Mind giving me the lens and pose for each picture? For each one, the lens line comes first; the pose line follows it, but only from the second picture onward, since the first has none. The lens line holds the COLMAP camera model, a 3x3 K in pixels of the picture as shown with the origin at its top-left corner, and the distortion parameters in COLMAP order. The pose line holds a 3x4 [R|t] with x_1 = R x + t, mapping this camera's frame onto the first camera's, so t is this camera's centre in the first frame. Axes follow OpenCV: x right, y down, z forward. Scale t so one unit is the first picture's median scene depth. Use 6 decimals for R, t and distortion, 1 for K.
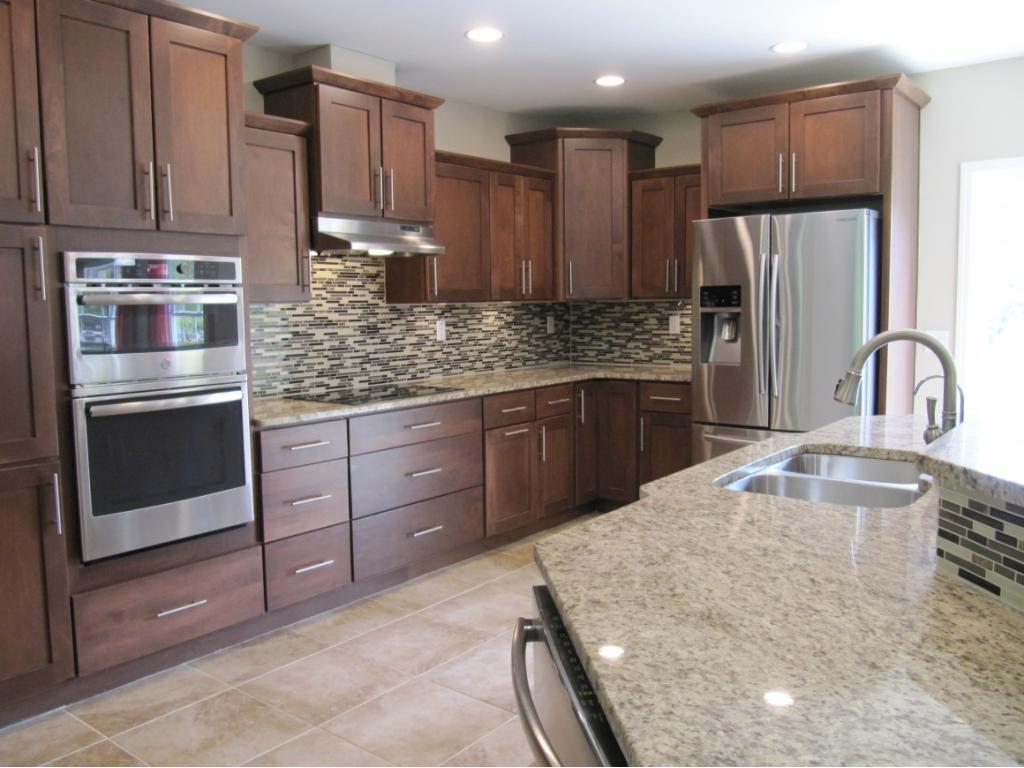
lens RADIAL K [[844.6, 0, 504.0], [0, 844.6, 385.4], [0, 0, 1]] dist [-0.050083, 0.018677]
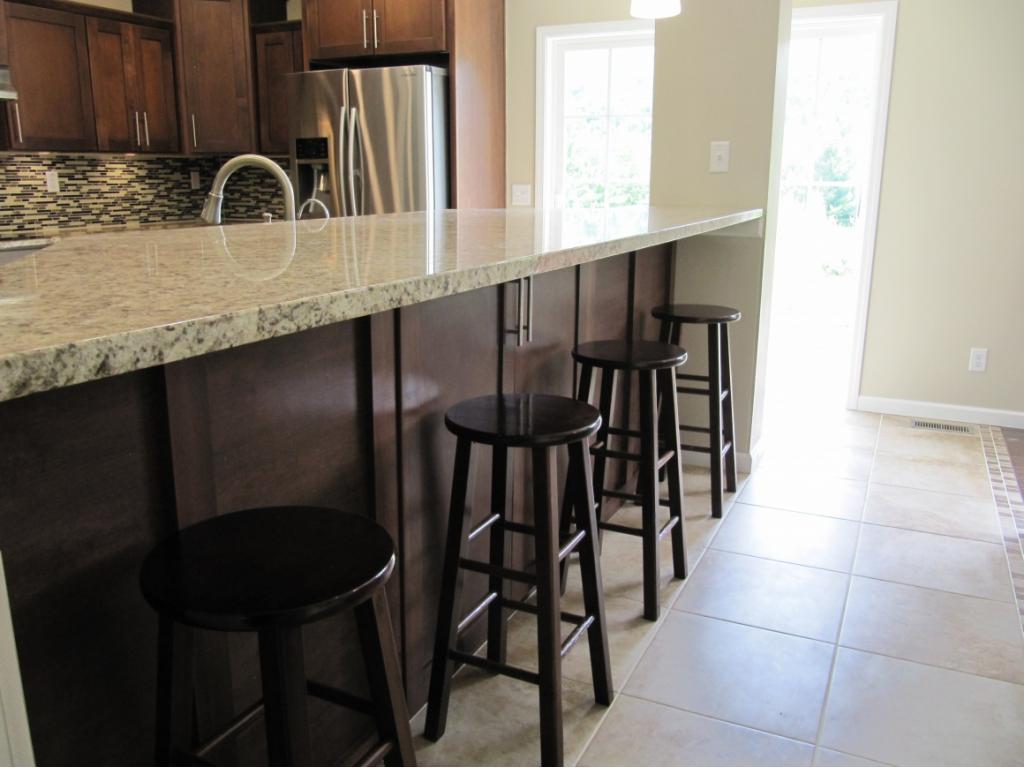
lens RADIAL K [[844.6, 0, 504.0], [0, 844.6, 385.4], [0, 0, 1]] dist [-0.050083, 0.018677]
pose [[0.976786, -0.033183, 0.211634, 0.237845], [0.002674, 0.989742, 0.142844, 0.035484], [-0.214203, -0.138962, 0.966854, -0.101939]]
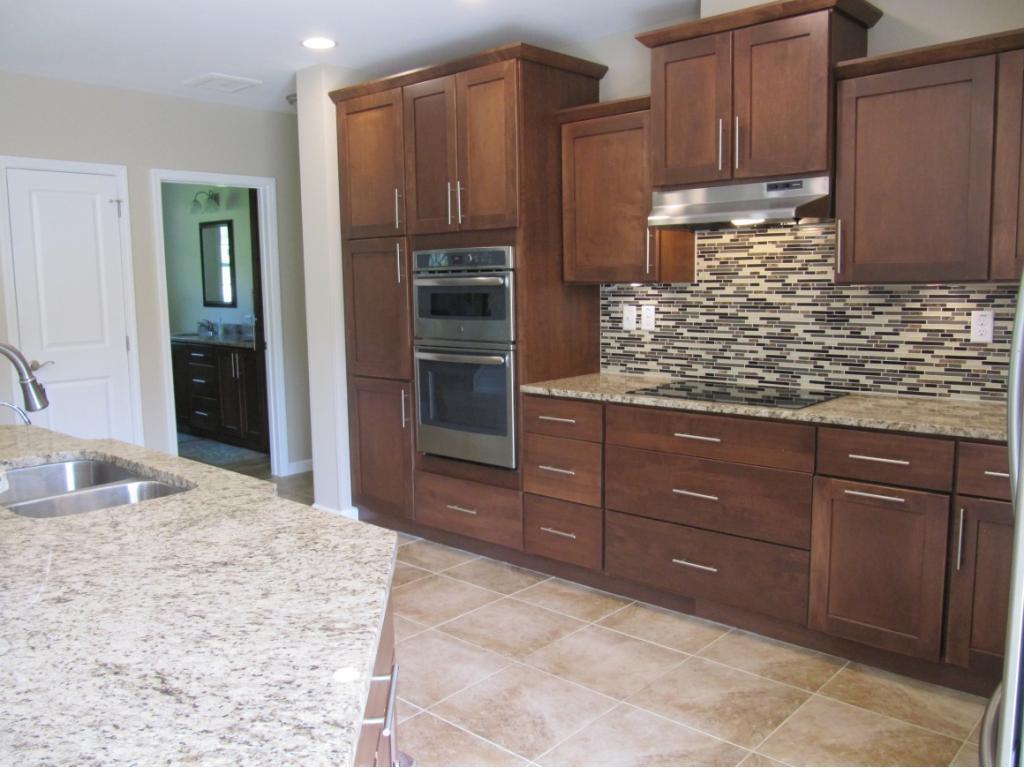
lens RADIAL K [[844.6, 0, 504.0], [0, 844.6, 385.4], [0, 0, 1]] dist [-0.050083, 0.018677]
pose [[-0.070413, 0.135710, -0.988243, 0.586893], [-0.082316, 0.986533, 0.141340, -0.082656], [0.994116, 0.091300, -0.058294, 0.706542]]
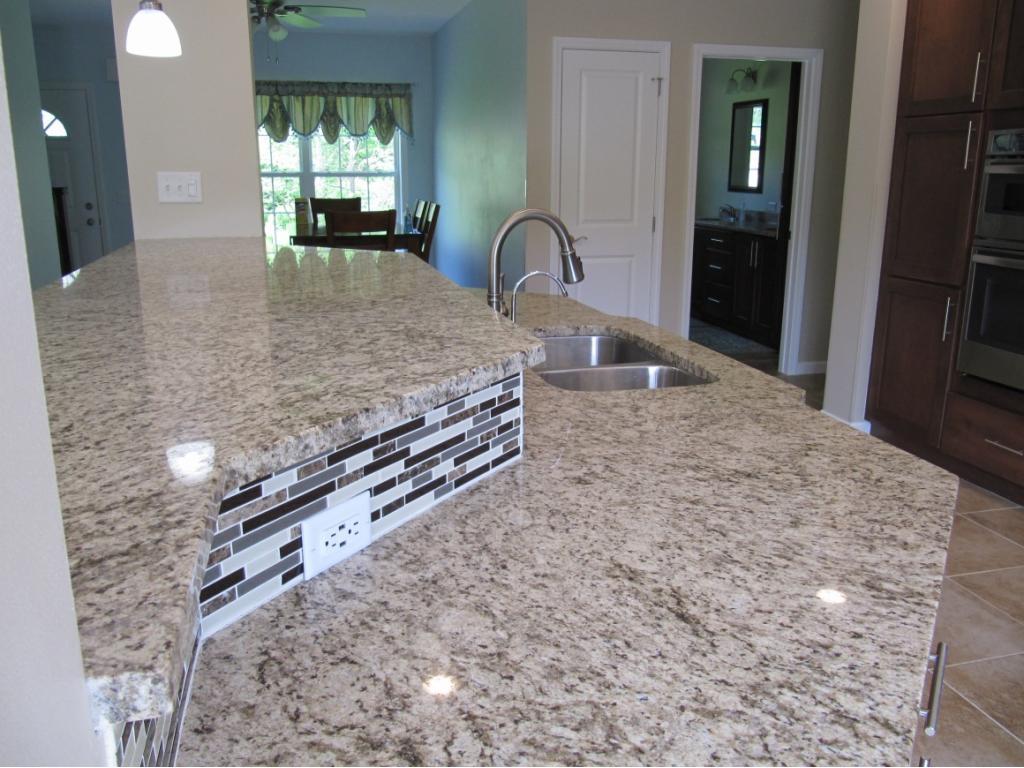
lens RADIAL K [[844.6, 0, 504.0], [0, 844.6, 385.4], [0, 0, 1]] dist [-0.050083, 0.018677]
pose [[-0.613036, 0.204755, -0.763061, 0.552216], [-0.072931, 0.947043, 0.312715, -0.074210], [0.786681, 0.247356, -0.565639, 0.678516]]
